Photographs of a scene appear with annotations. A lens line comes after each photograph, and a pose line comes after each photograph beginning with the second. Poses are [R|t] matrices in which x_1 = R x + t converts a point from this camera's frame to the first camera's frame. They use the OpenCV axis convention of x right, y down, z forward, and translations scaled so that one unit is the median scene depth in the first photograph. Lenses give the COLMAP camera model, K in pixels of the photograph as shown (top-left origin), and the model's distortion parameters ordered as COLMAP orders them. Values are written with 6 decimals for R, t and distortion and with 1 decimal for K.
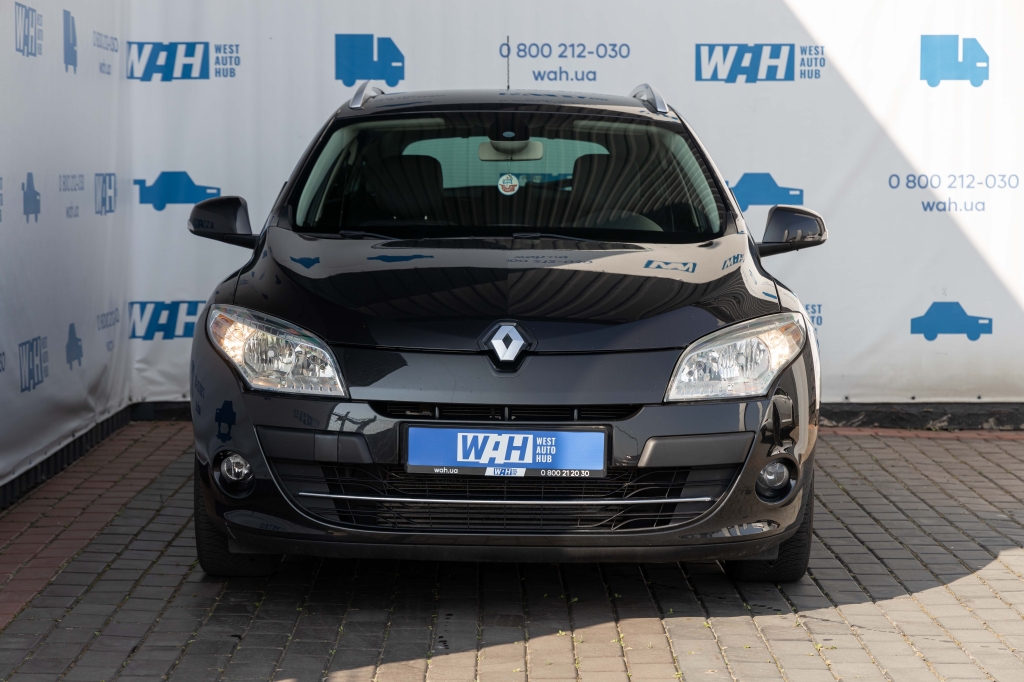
lens RADIAL K [[2379.6, 0, 512.0], [0, 2379.6, 341.0], [0, 0, 1]] dist [0.022070, -0.093112]
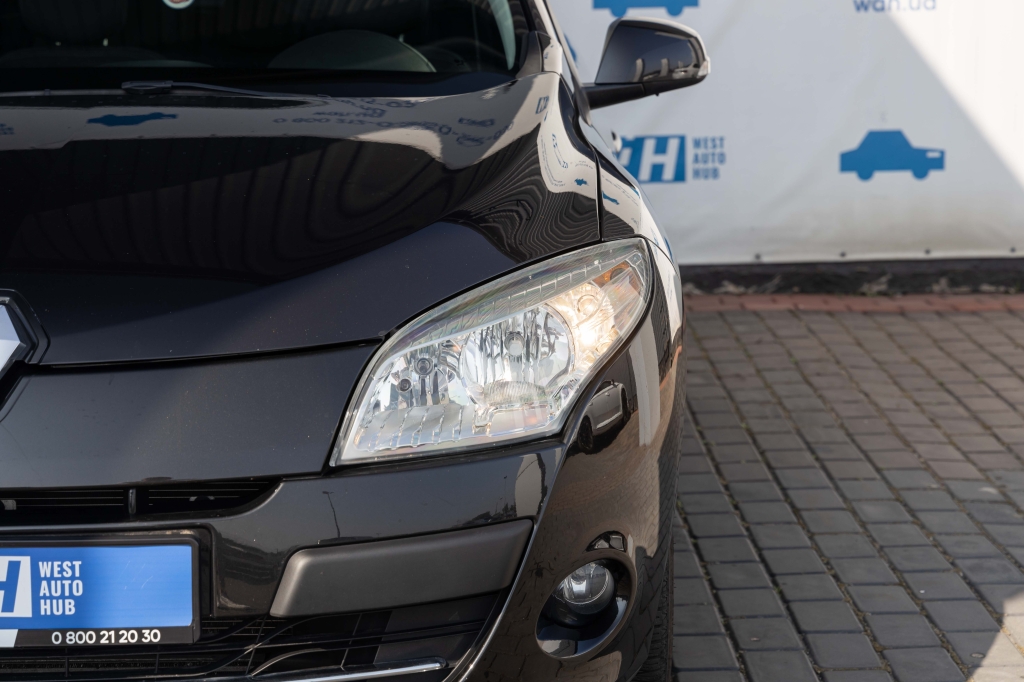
lens RADIAL K [[2008.6, 0, 512.0], [0, 2008.6, 341.0], [0, 0, 1]] dist [0.010878, 0.012361]
pose [[0.999706, -0.022366, 0.009316, 0.078960], [0.021211, 0.993744, 0.109647, -0.033021], [-0.011710, -0.109417, 0.993927, 0.509124]]
